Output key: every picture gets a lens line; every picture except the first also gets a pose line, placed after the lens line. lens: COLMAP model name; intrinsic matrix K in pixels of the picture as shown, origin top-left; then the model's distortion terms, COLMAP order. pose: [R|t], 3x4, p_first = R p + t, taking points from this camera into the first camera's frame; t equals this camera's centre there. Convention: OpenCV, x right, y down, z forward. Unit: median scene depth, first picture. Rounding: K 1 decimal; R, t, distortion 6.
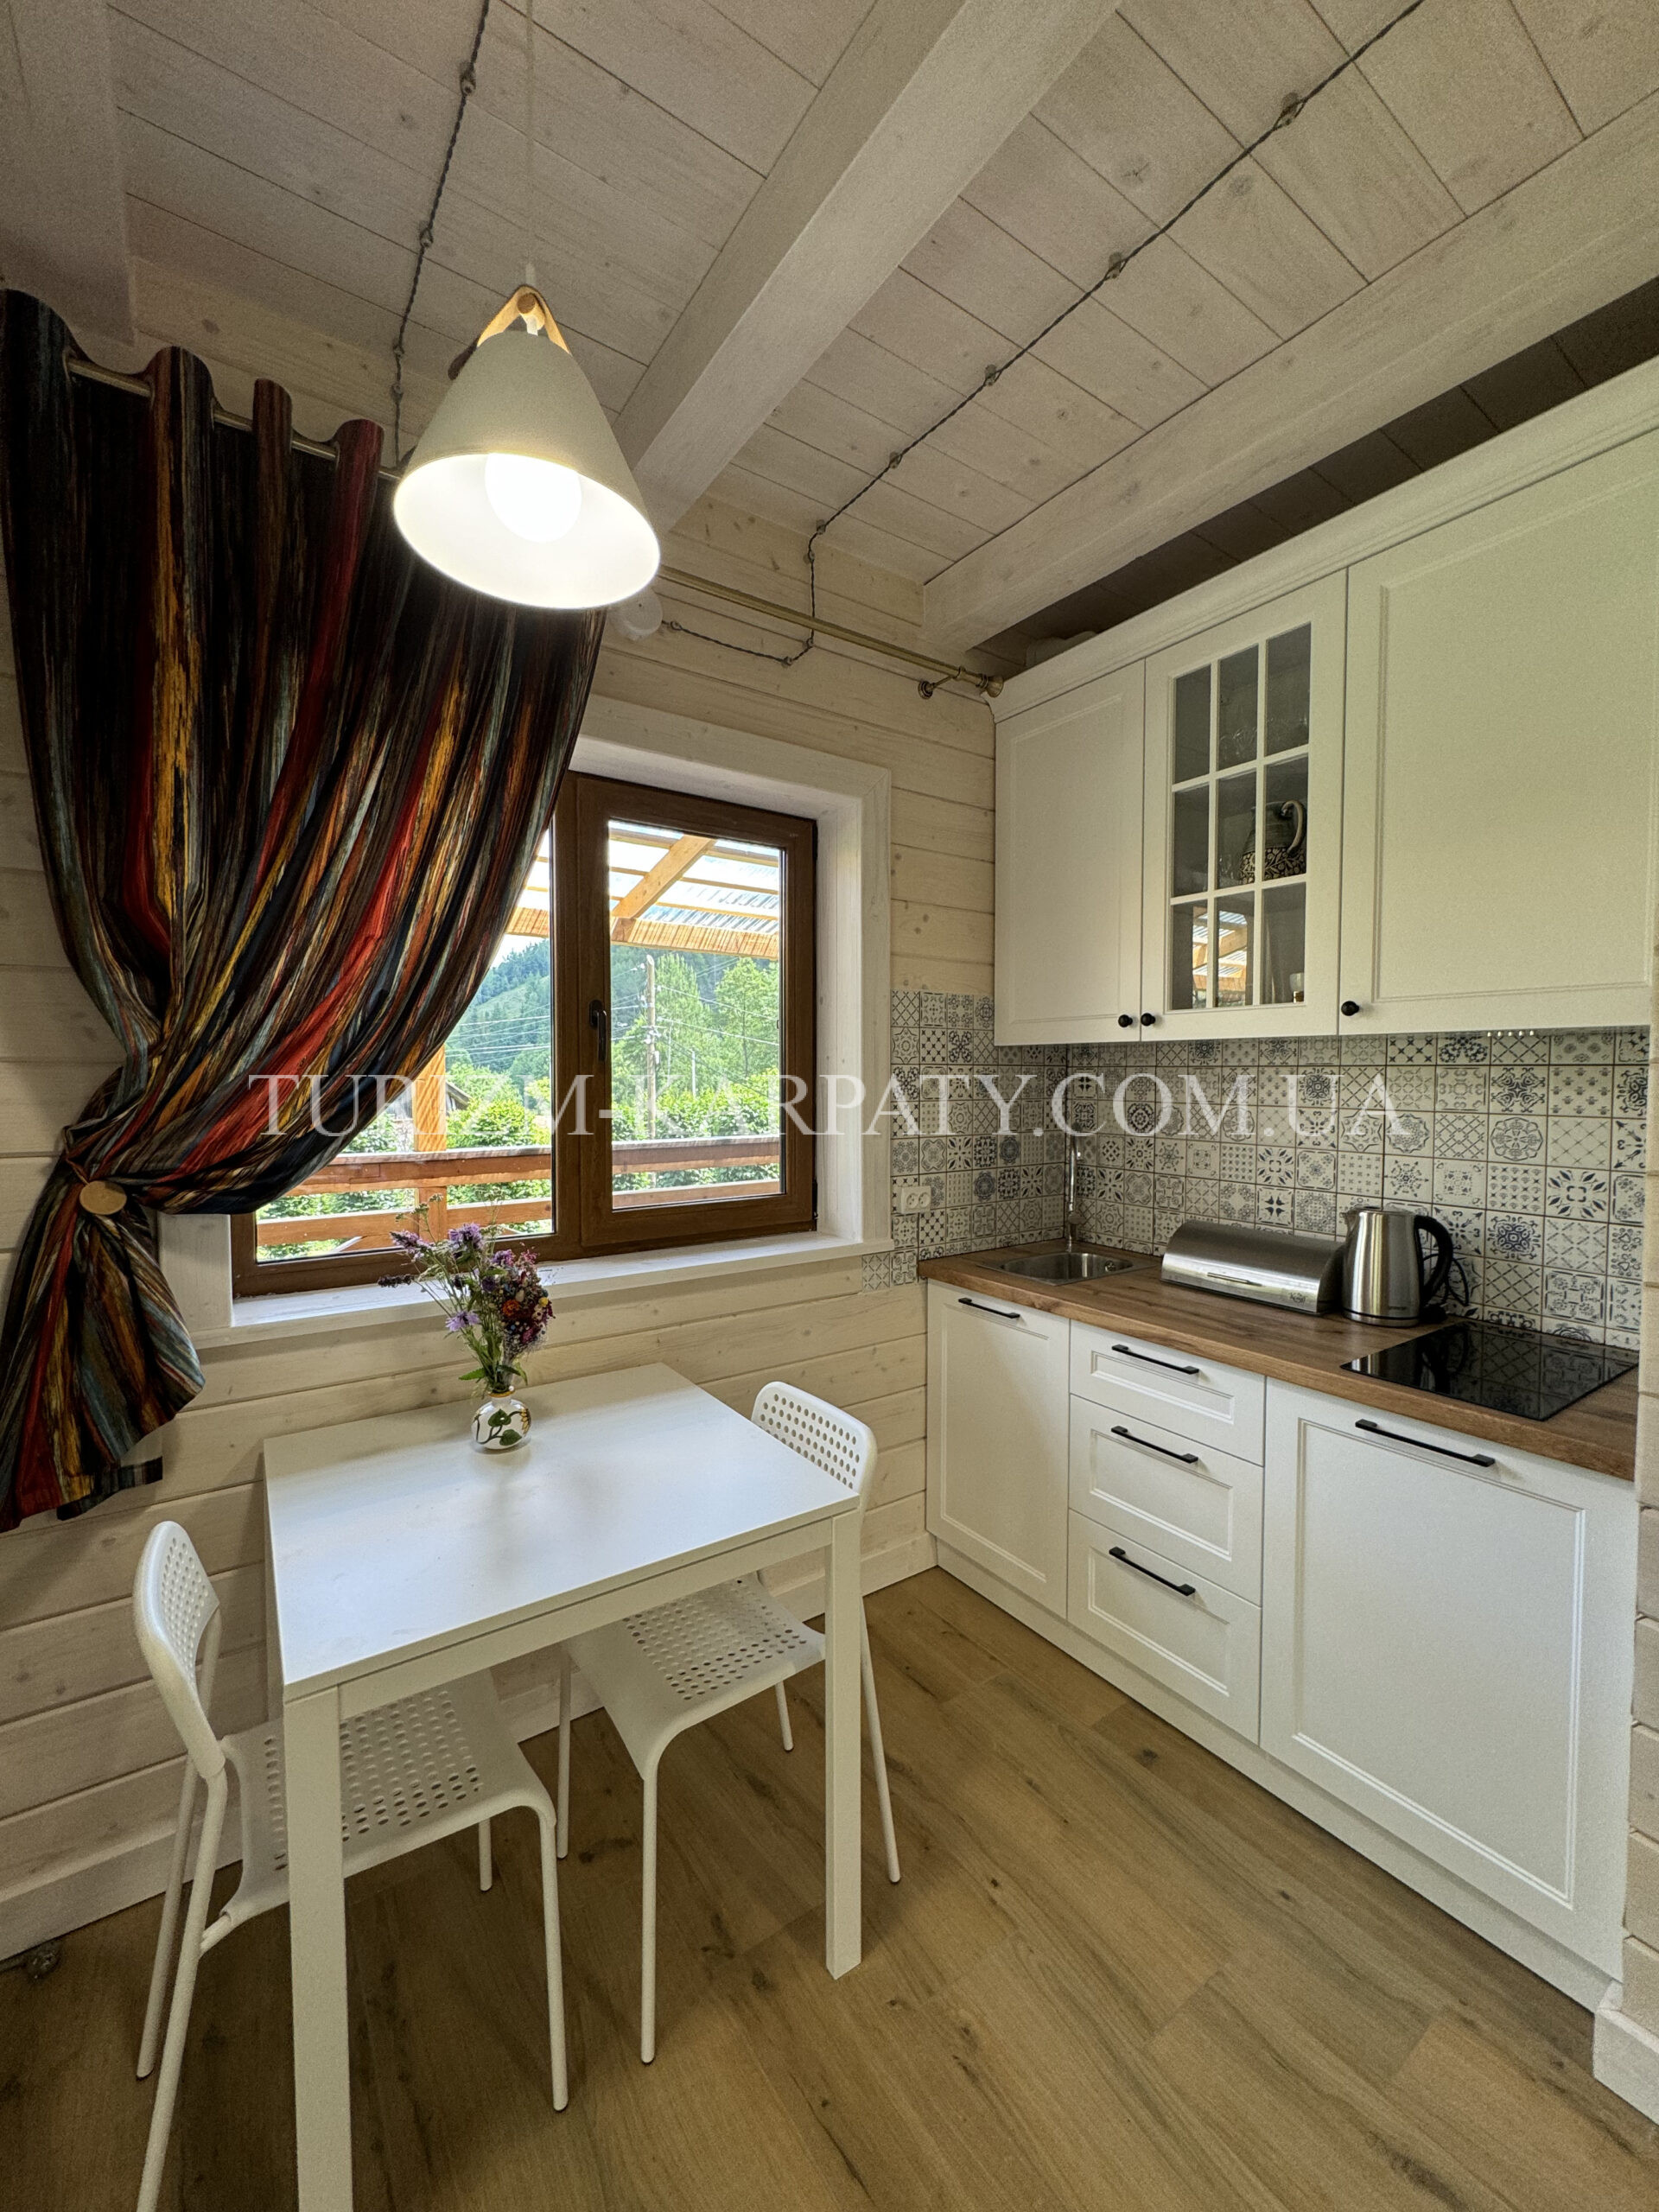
lens RADIAL K [[888.4, 0, 843.4], [0, 888.4, 1111.4], [0, 0, 1]] dist [0.028929, -0.000007]
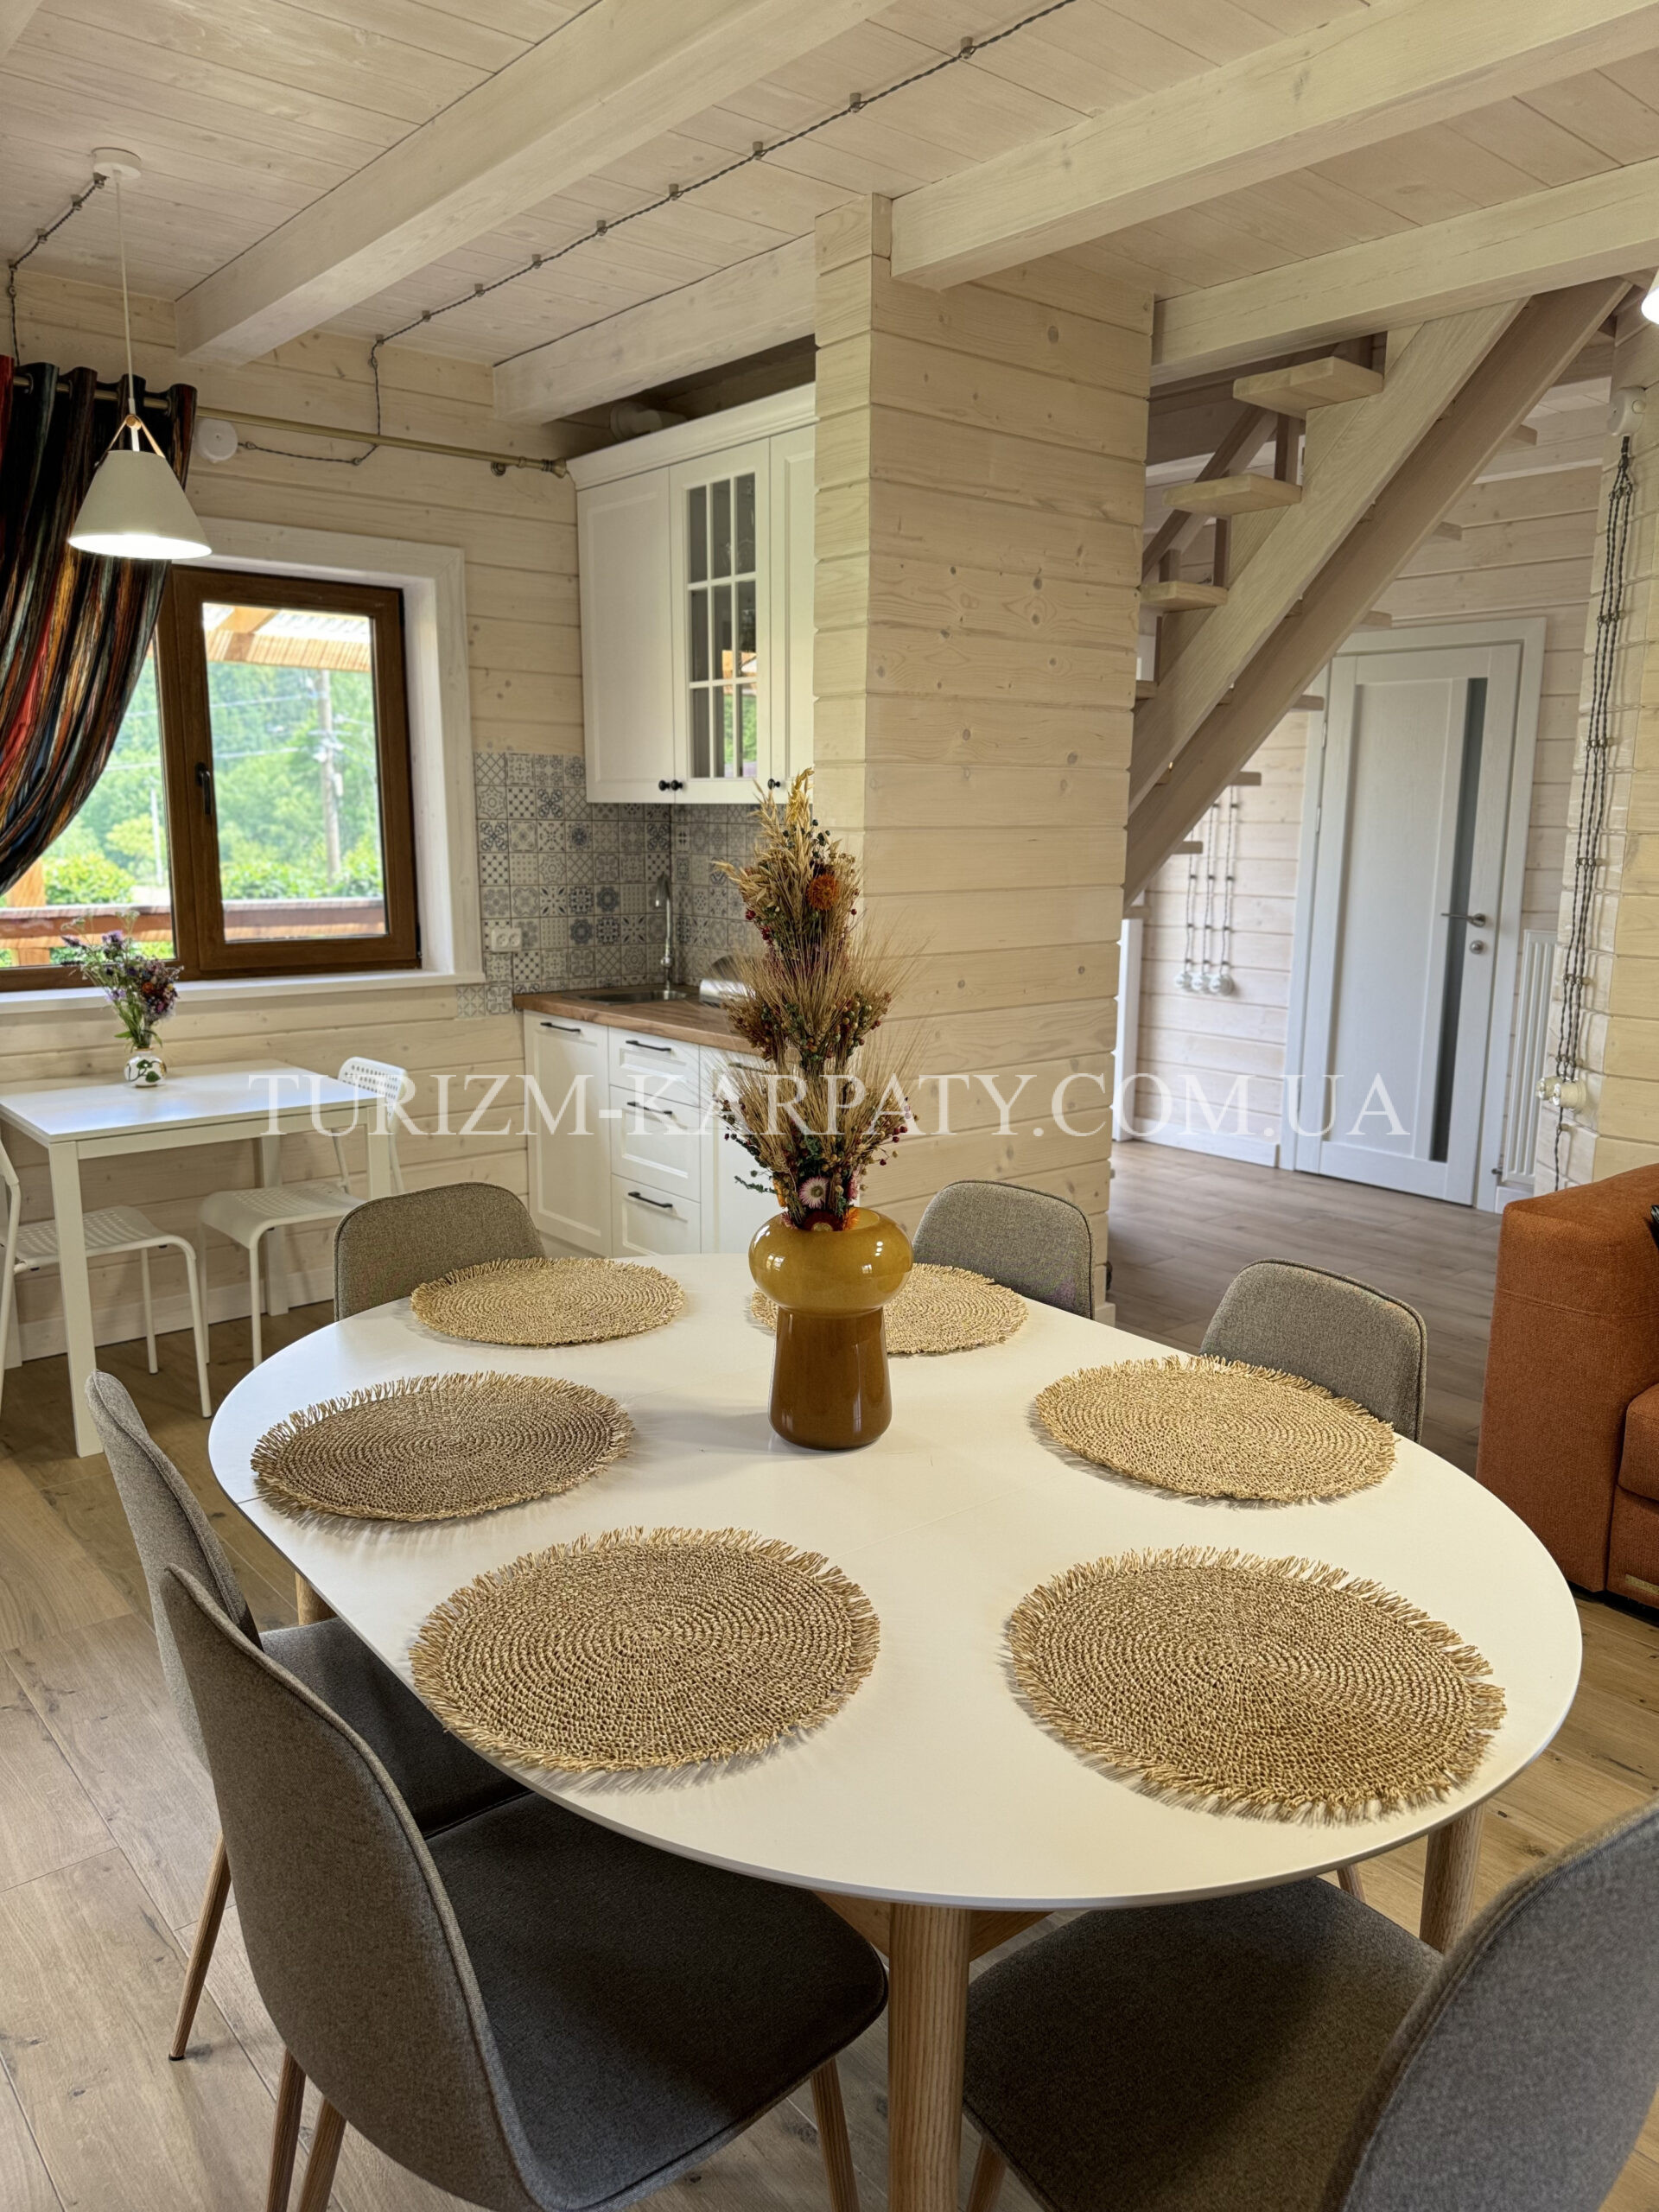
lens RADIAL K [[1556.6, 0, 829.5], [0, 1556.6, 1106.0], [0, 0, 1]] dist [0.198787, -0.353709]
pose [[0.997271, -0.009645, 0.073193, 0.351048], [-0.000786, 0.989986, 0.141162, 0.025128], [-0.073822, -0.140834, 0.987277, -1.079837]]
